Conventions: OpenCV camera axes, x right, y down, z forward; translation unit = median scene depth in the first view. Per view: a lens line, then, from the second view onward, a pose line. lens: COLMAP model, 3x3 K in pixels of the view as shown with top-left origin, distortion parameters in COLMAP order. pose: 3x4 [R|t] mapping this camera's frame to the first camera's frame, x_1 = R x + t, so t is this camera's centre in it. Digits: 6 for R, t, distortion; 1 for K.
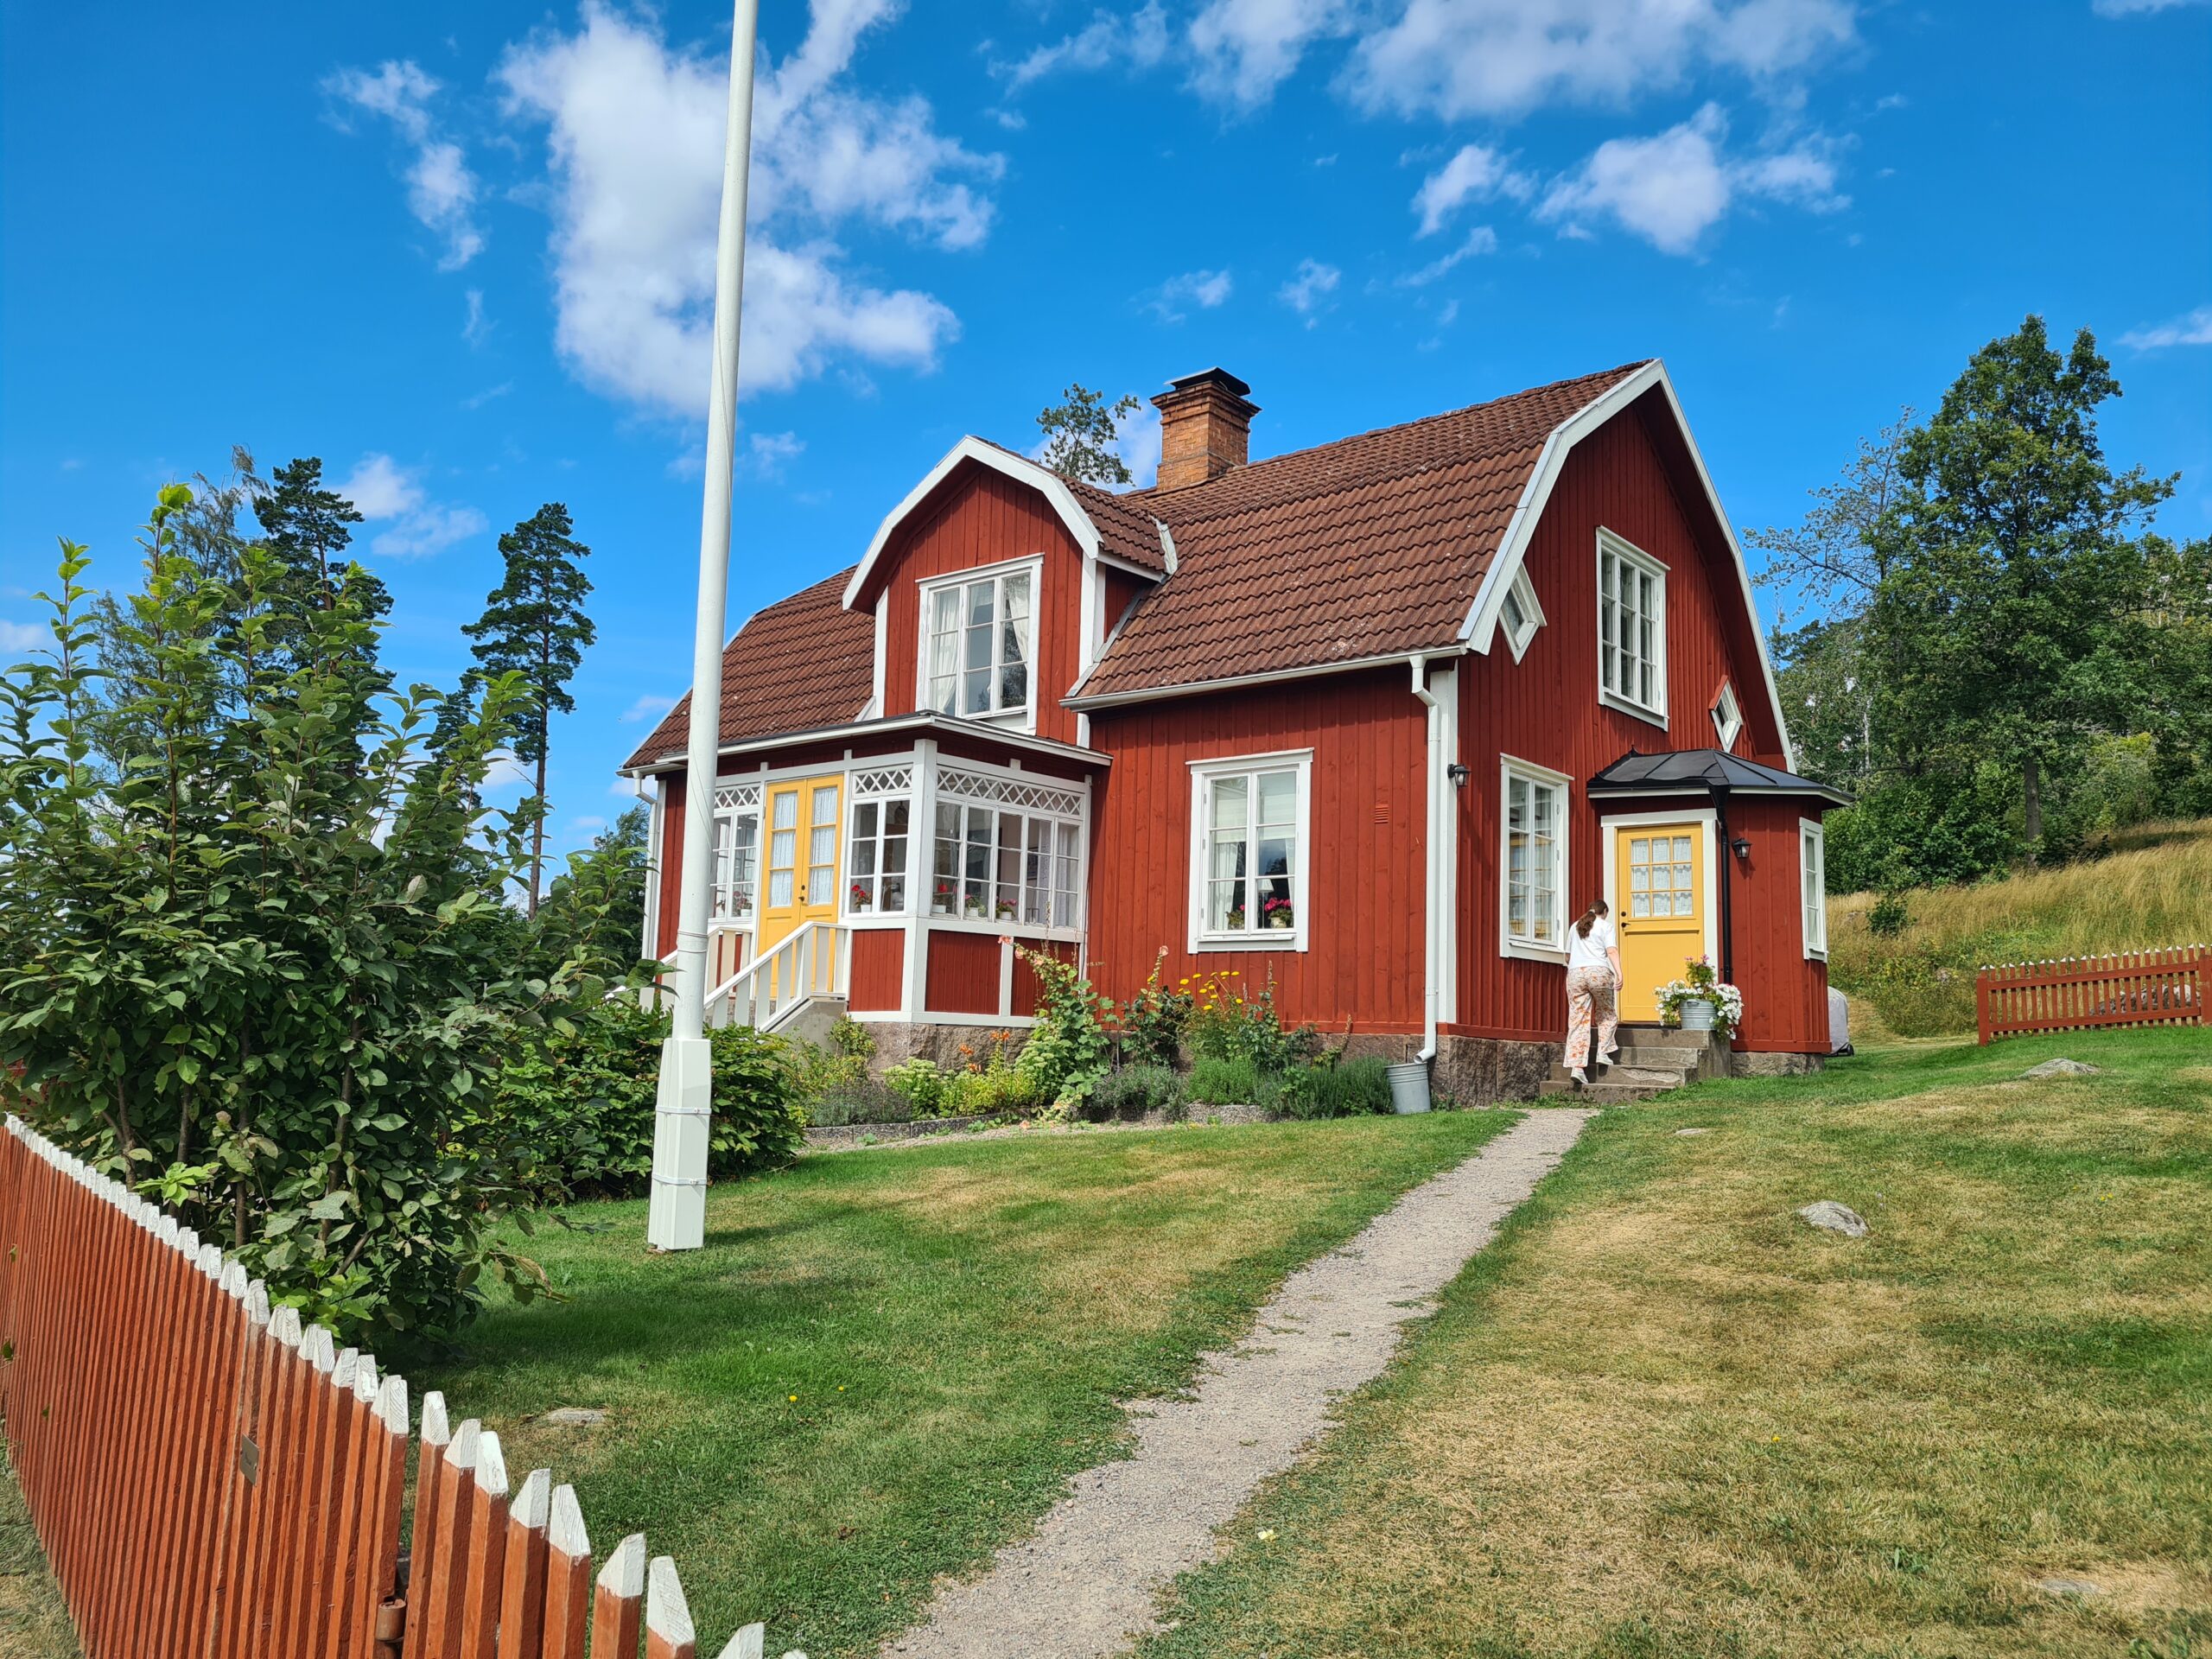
lens RADIAL K [[1656.5, 0, 1121.1], [0, 1656.5, 869.9], [0, 0, 1]] dist [0.062380, 0.000629]
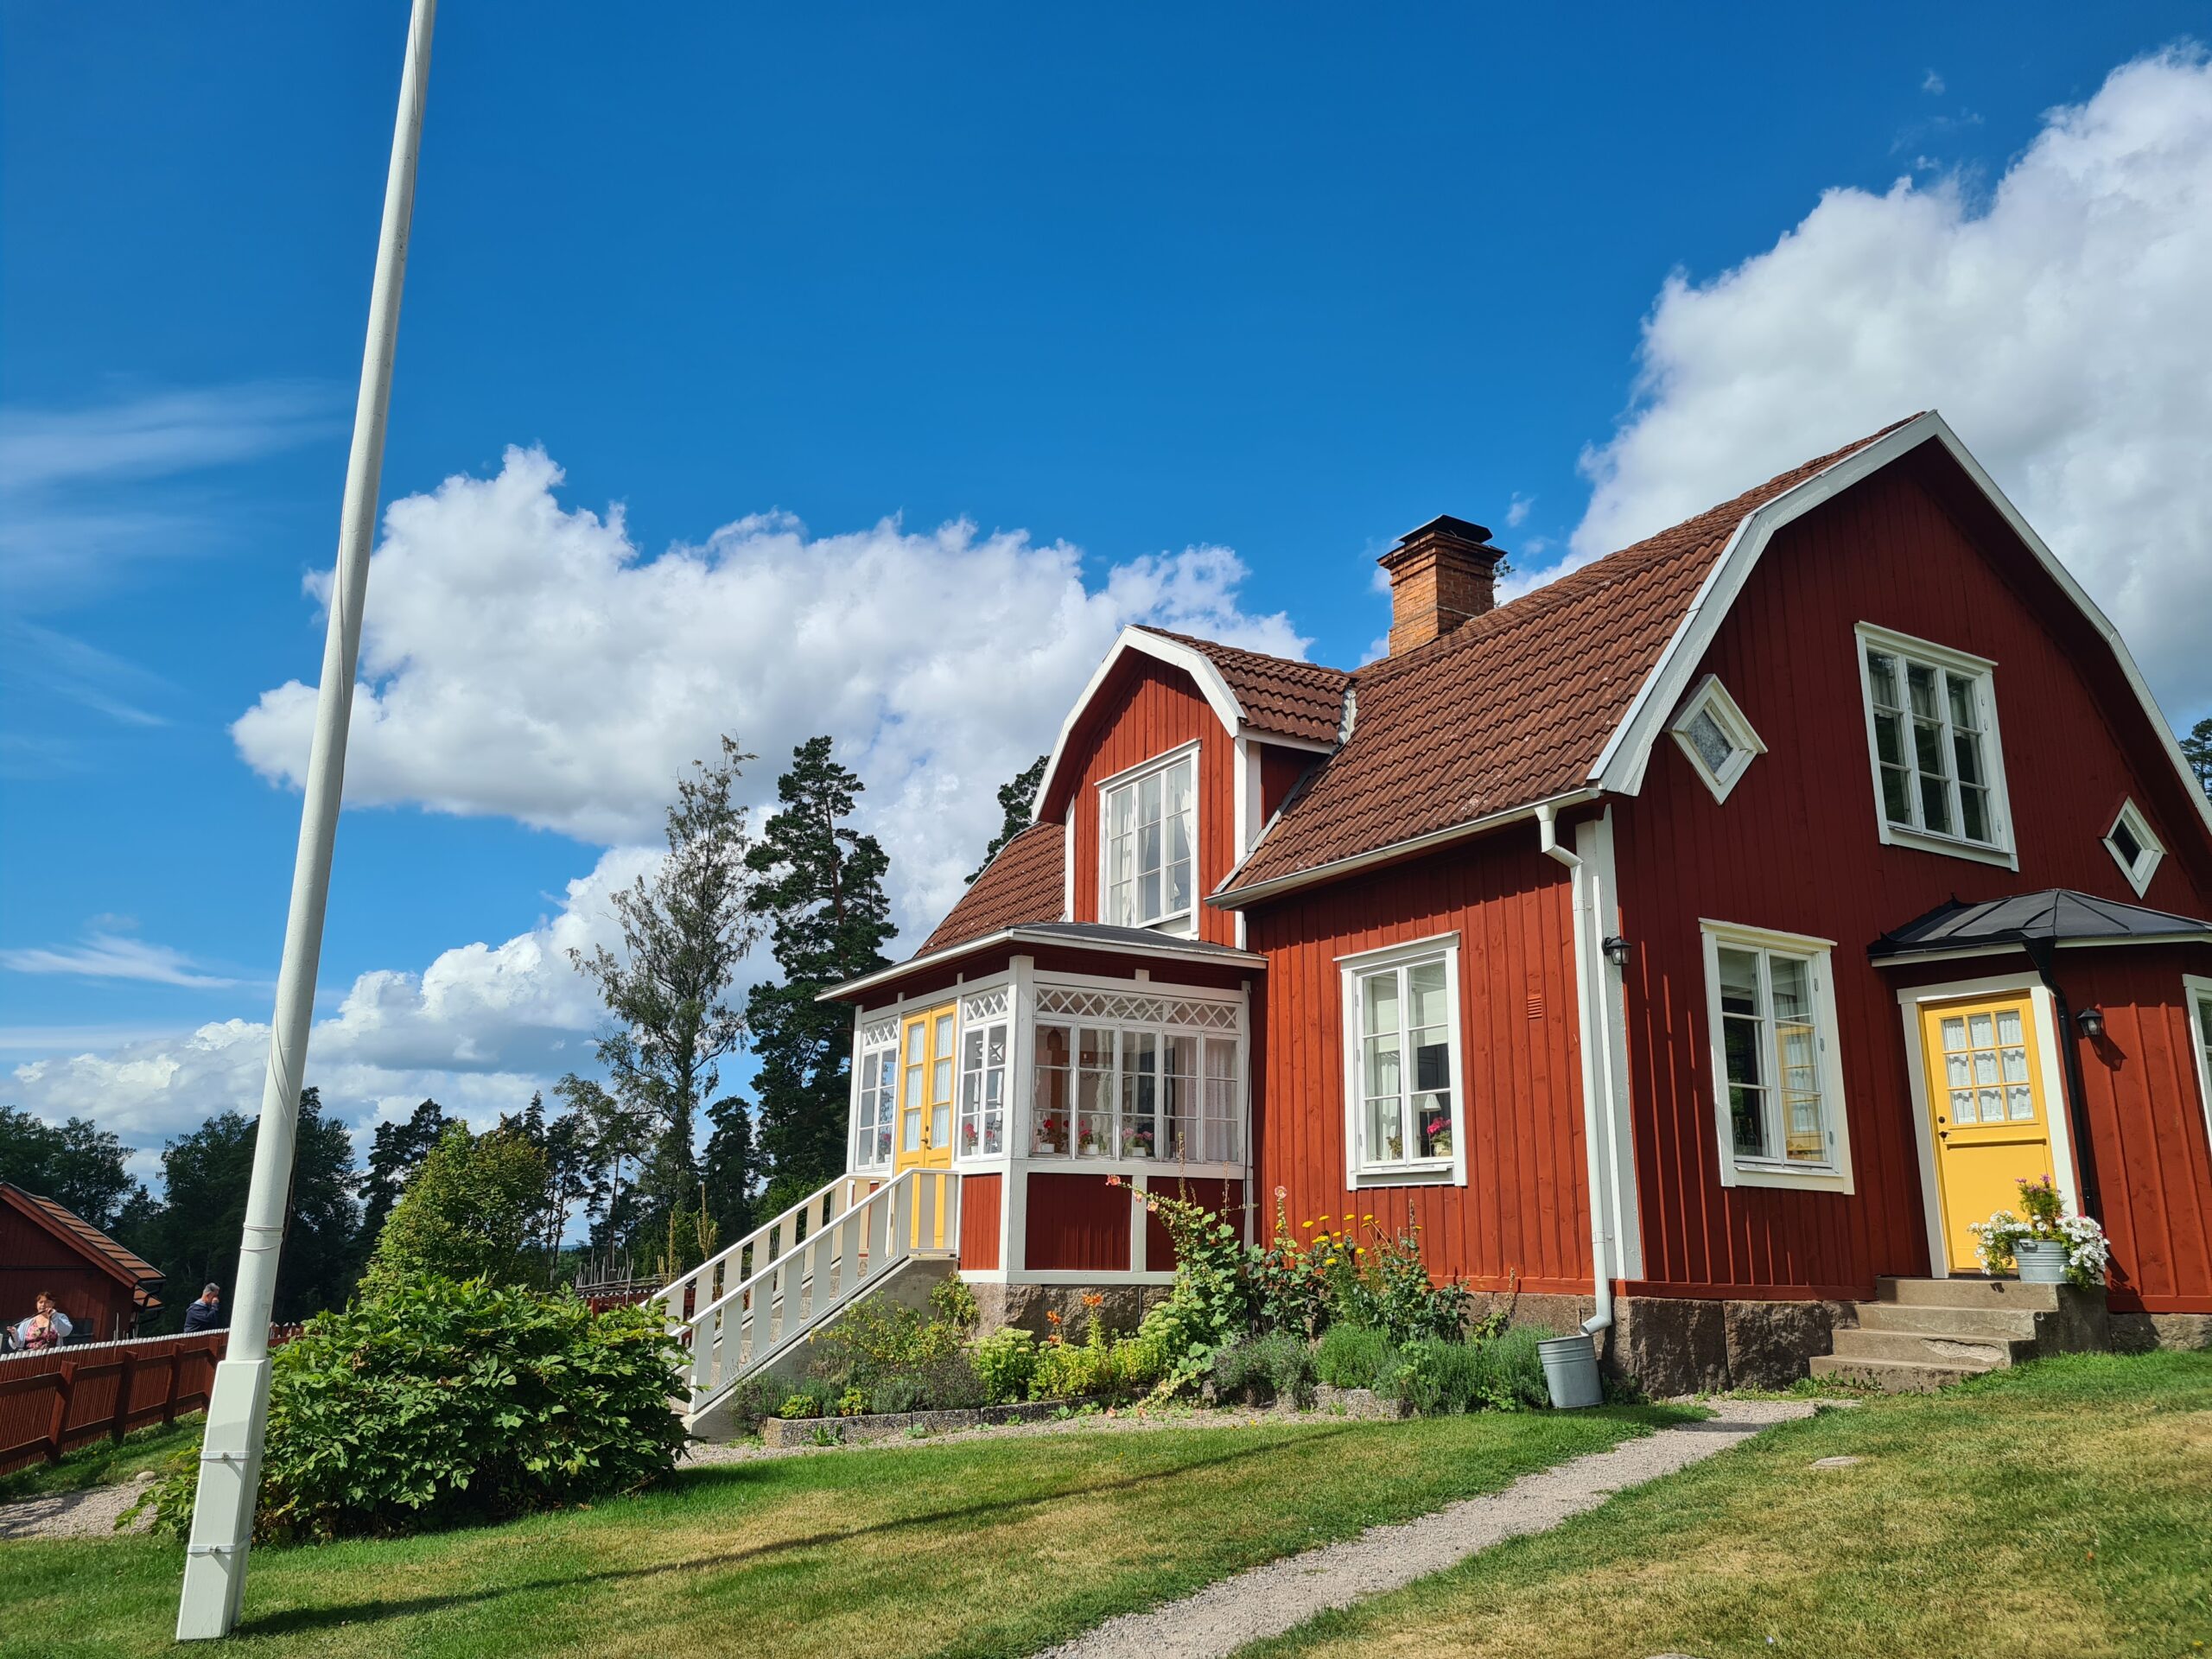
lens RADIAL K [[1659.9, 0, 1106.0], [0, 1659.9, 829.5], [0, 0, 1]] dist [0.034900, -0.001153]
pose [[0.941569, -0.099882, -0.321670, 0.207032], [0.050422, 0.986056, -0.158589, -0.001450], [0.333025, 0.133103, 0.933476, 0.162149]]
